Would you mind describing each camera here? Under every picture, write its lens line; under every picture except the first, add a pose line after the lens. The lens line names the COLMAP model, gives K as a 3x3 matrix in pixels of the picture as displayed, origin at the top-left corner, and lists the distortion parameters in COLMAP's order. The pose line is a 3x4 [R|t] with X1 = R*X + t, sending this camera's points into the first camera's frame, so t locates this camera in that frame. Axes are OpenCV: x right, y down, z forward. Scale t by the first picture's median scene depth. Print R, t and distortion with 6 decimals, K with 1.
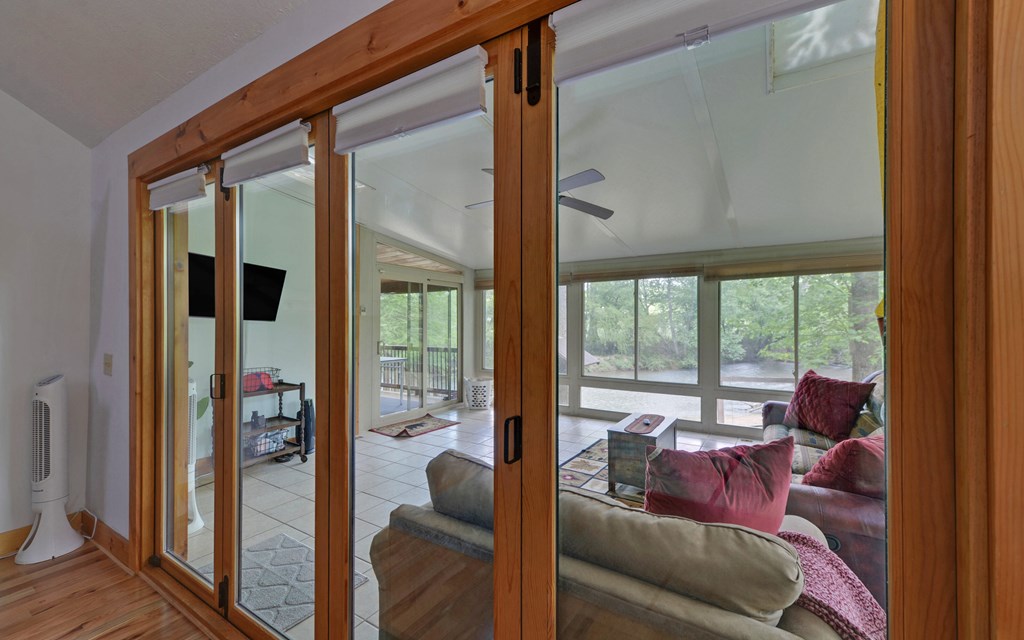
lens RADIAL K [[422.0, 0, 513.7], [0, 422.0, 316.9], [0, 0, 1]] dist [0.002807, -0.000173]
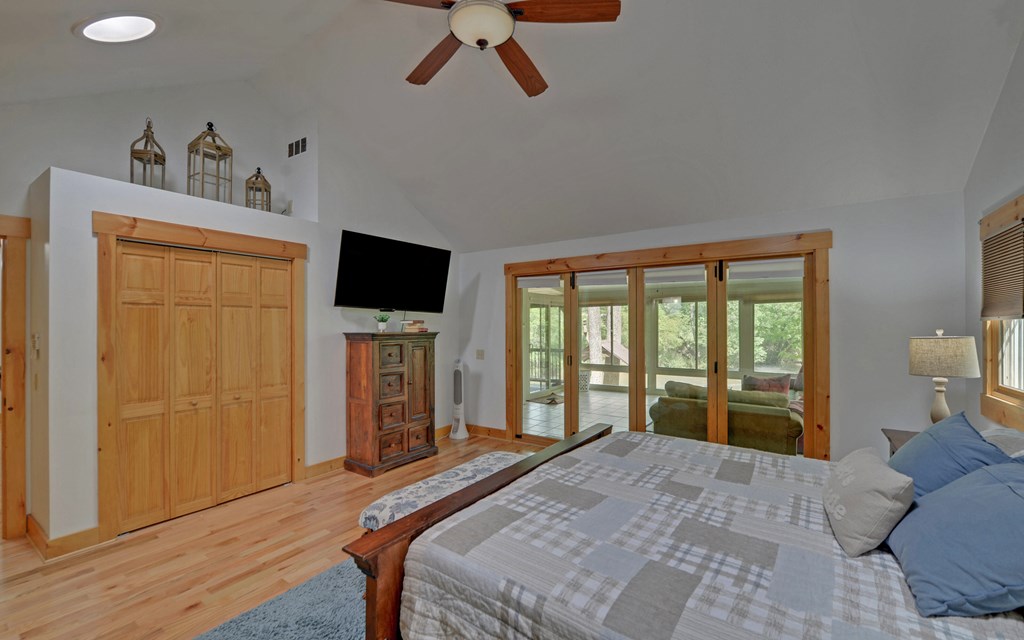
lens RADIAL K [[422.0, 0, 510.5], [0, 422.0, 324.8], [0, 0, 1]] dist [0.002807, -0.000173]
pose [[0.999146, -0.010201, -0.040048, -0.337317], [0.010491, 0.999920, 0.007045, -0.028160], [0.039973, -0.007459, 0.999173, -0.576273]]
